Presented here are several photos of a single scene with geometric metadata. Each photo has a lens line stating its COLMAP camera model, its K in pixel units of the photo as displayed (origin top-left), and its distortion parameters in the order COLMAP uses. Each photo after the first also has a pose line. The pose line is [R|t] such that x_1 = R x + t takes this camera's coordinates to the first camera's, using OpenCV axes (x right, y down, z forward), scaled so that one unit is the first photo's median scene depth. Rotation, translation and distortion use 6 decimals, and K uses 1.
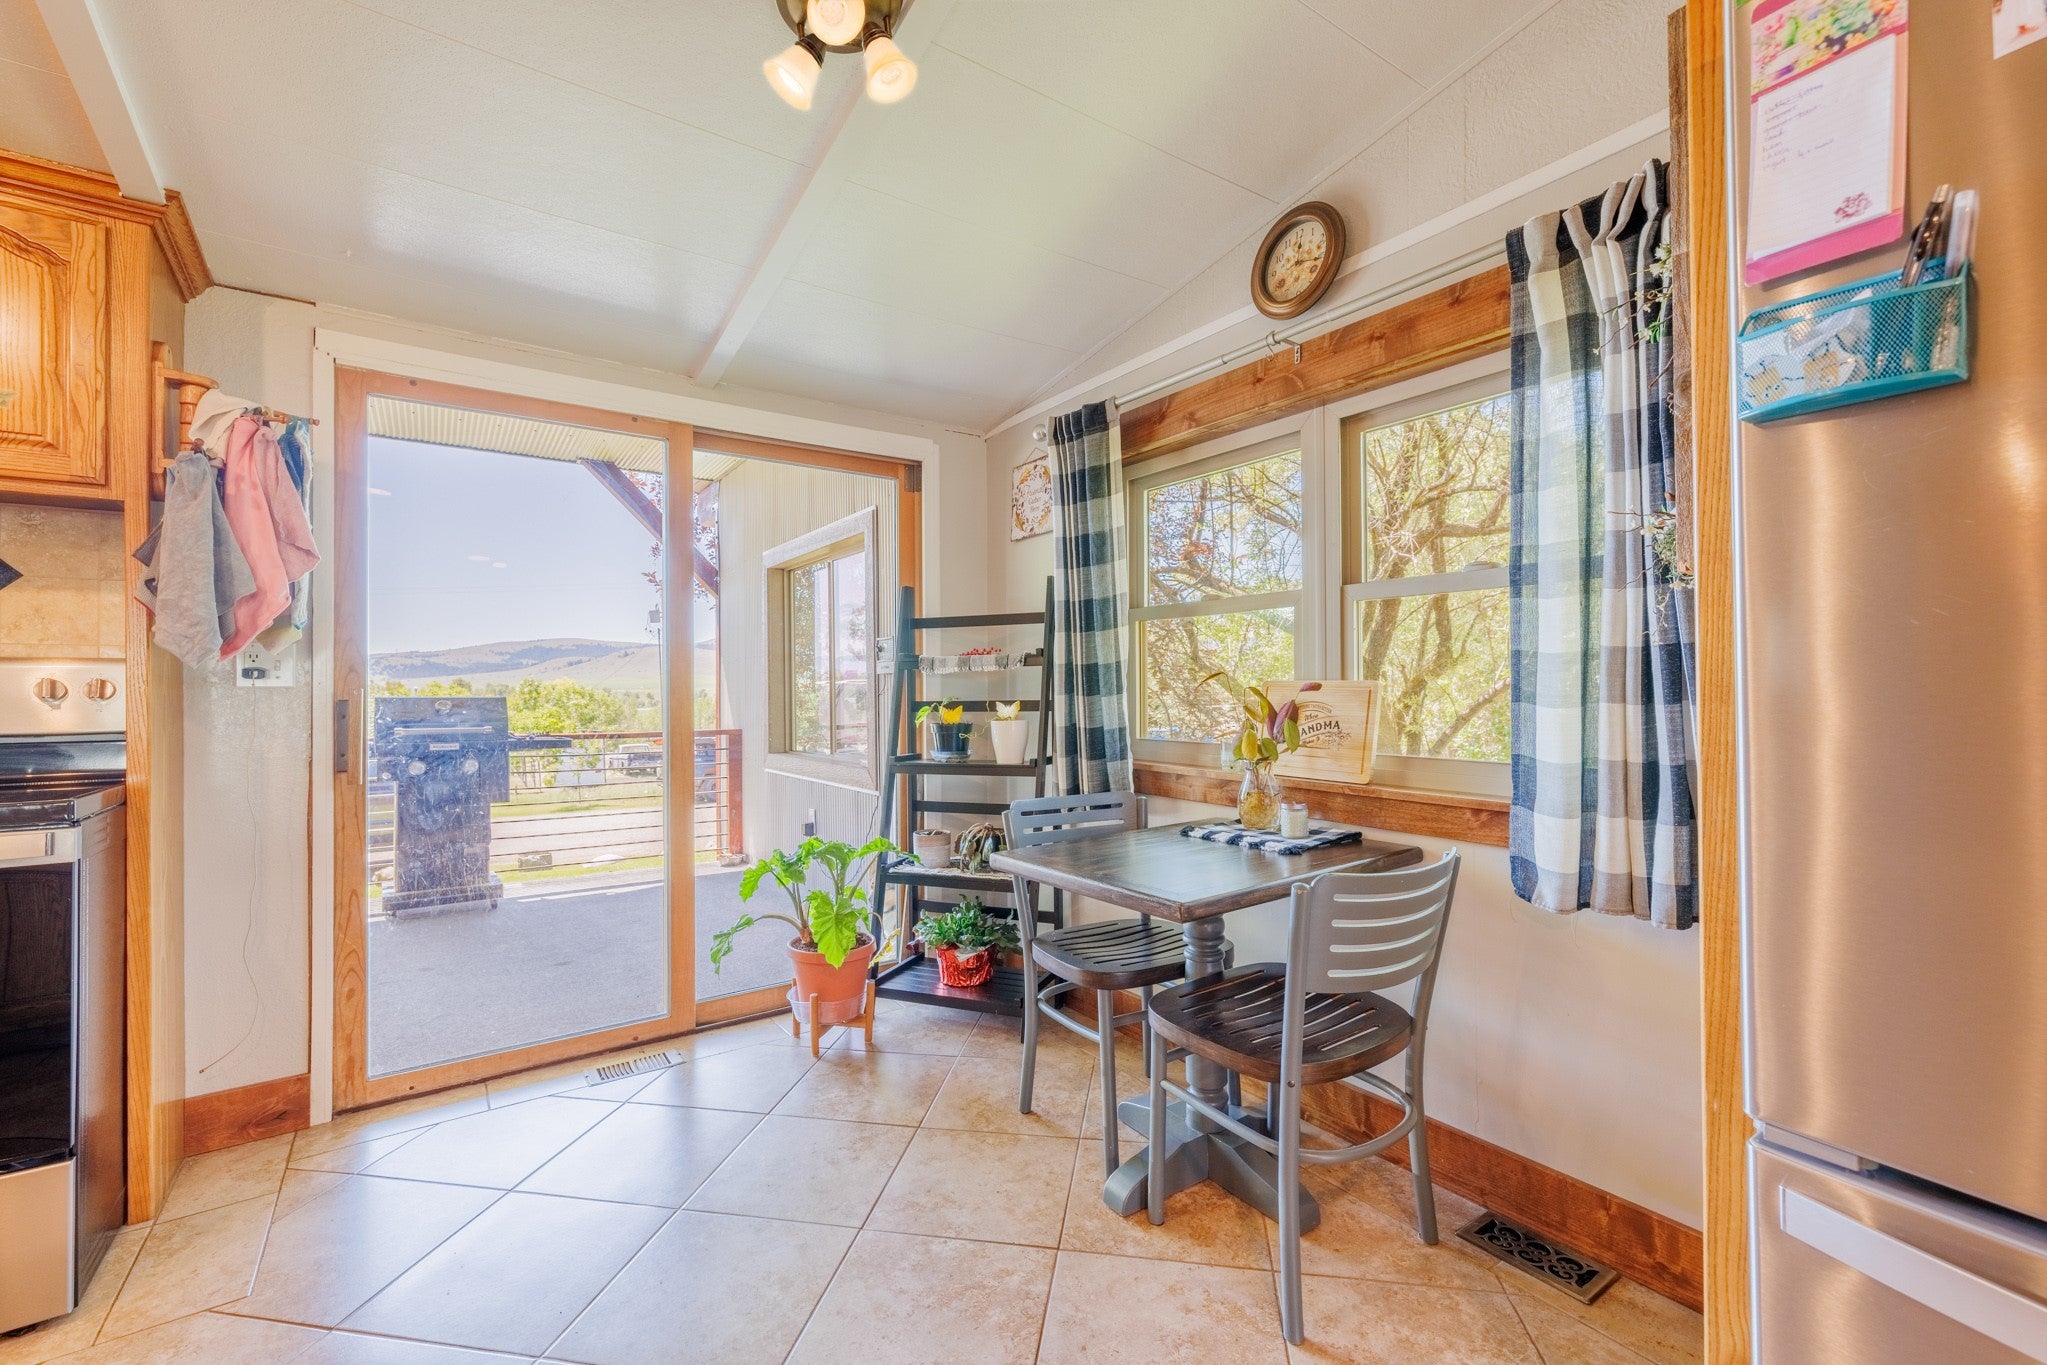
lens RADIAL K [[866.4, 0, 1024.3], [0, 866.4, 681.2], [0, 0, 1]] dist [0.000084, 0.000147]
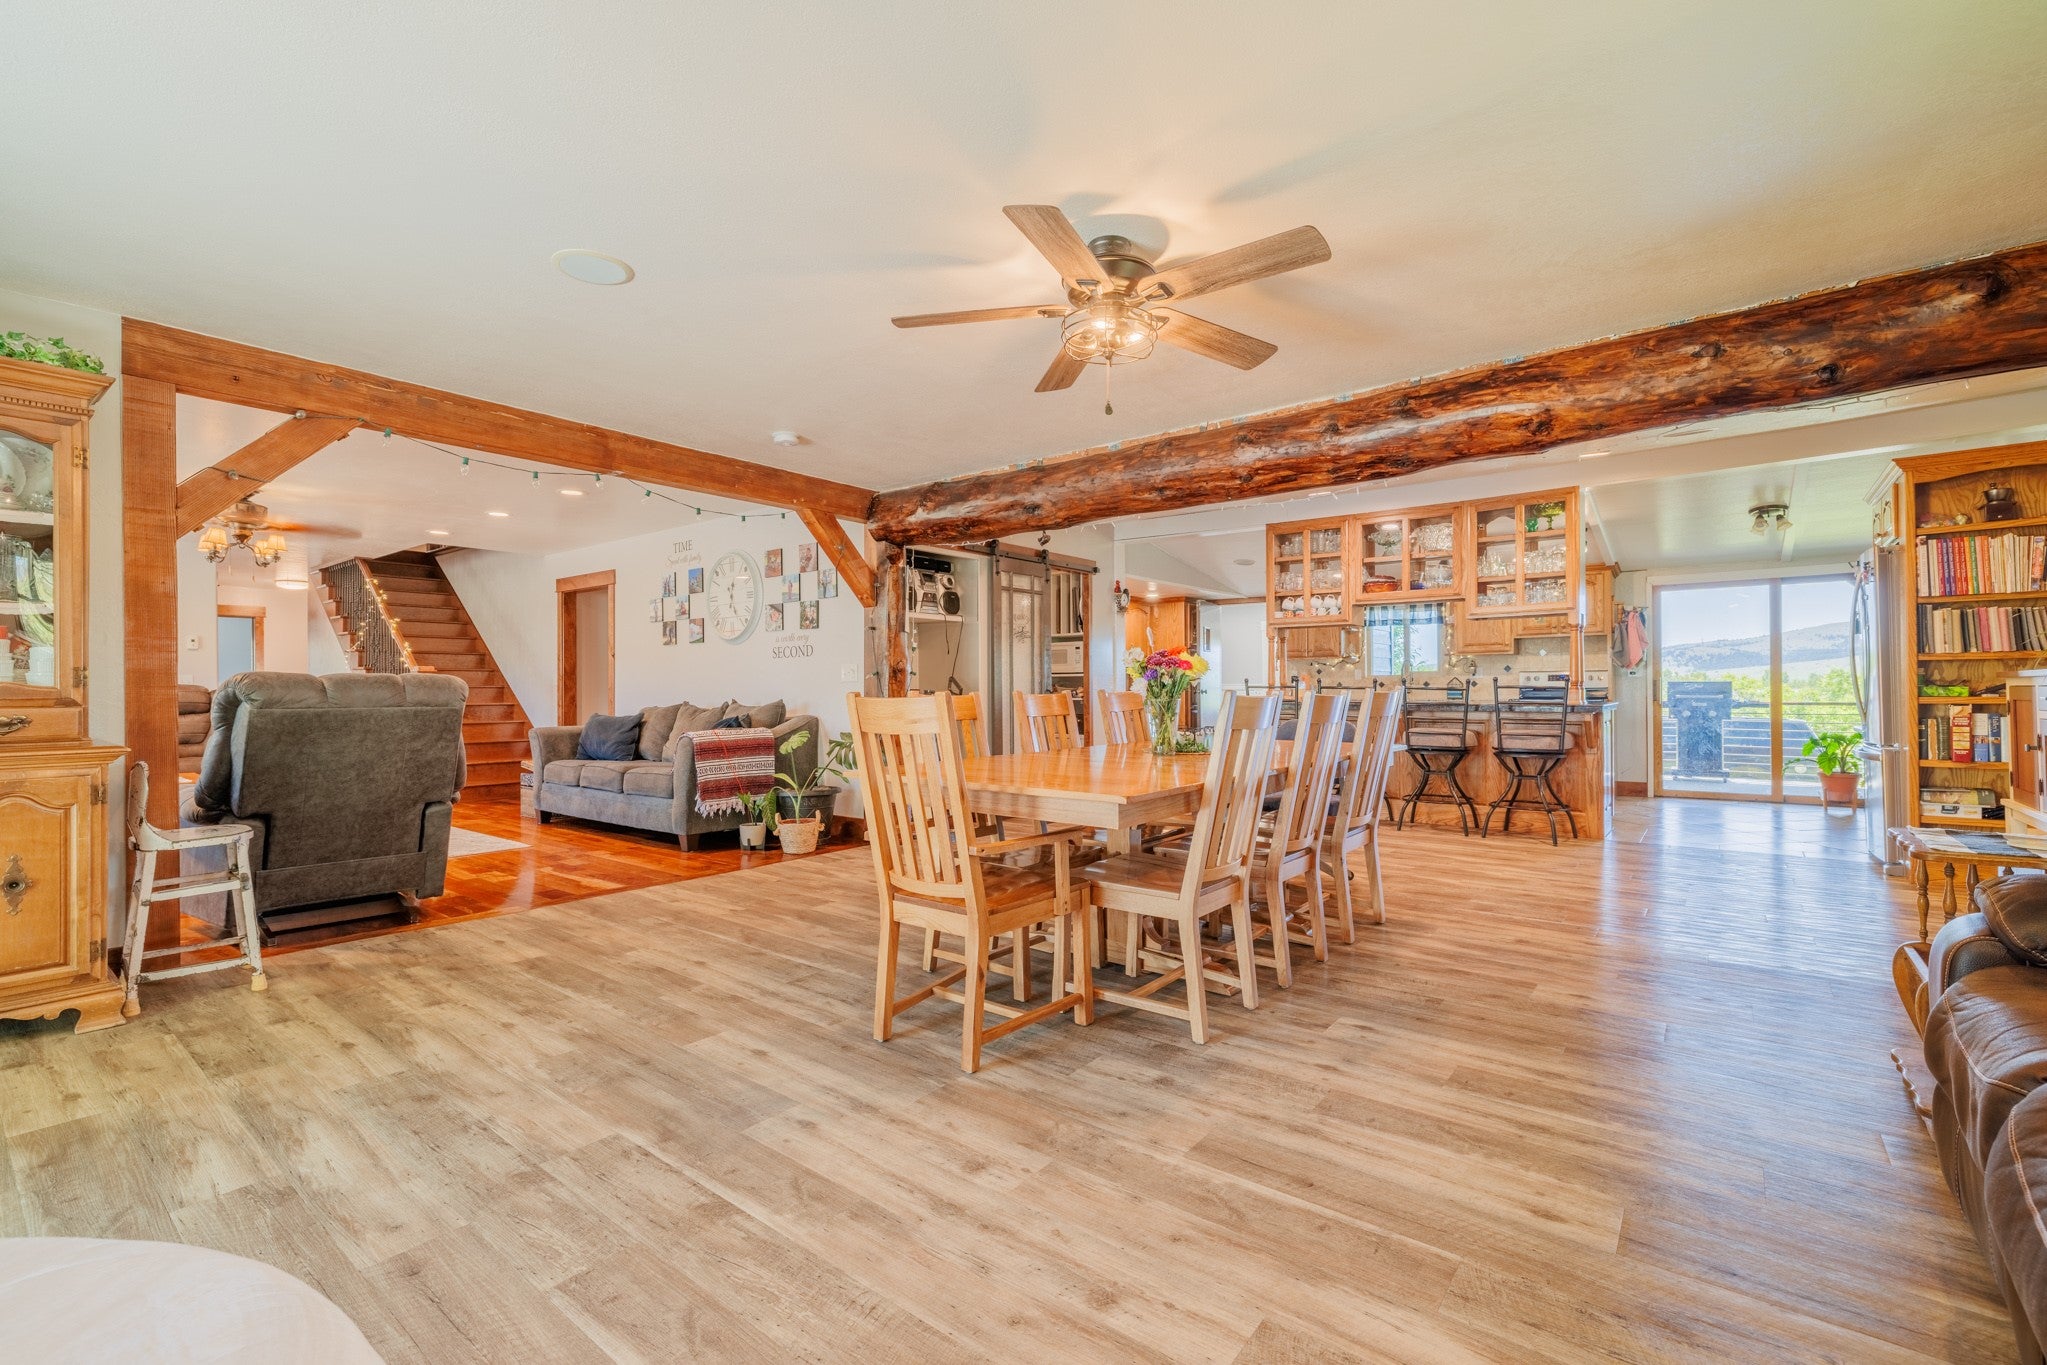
lens RADIAL K [[866.4, 0, 1020.9], [0, 866.4, 684.7], [0, 0, 1]] dist [0.000084, 0.000147]
pose [[0.273899, 0.002033, -0.961756, 1.982328], [0.011300, 0.999922, 0.005331, -0.009473], [0.961692, -0.012328, 0.273854, -2.558235]]
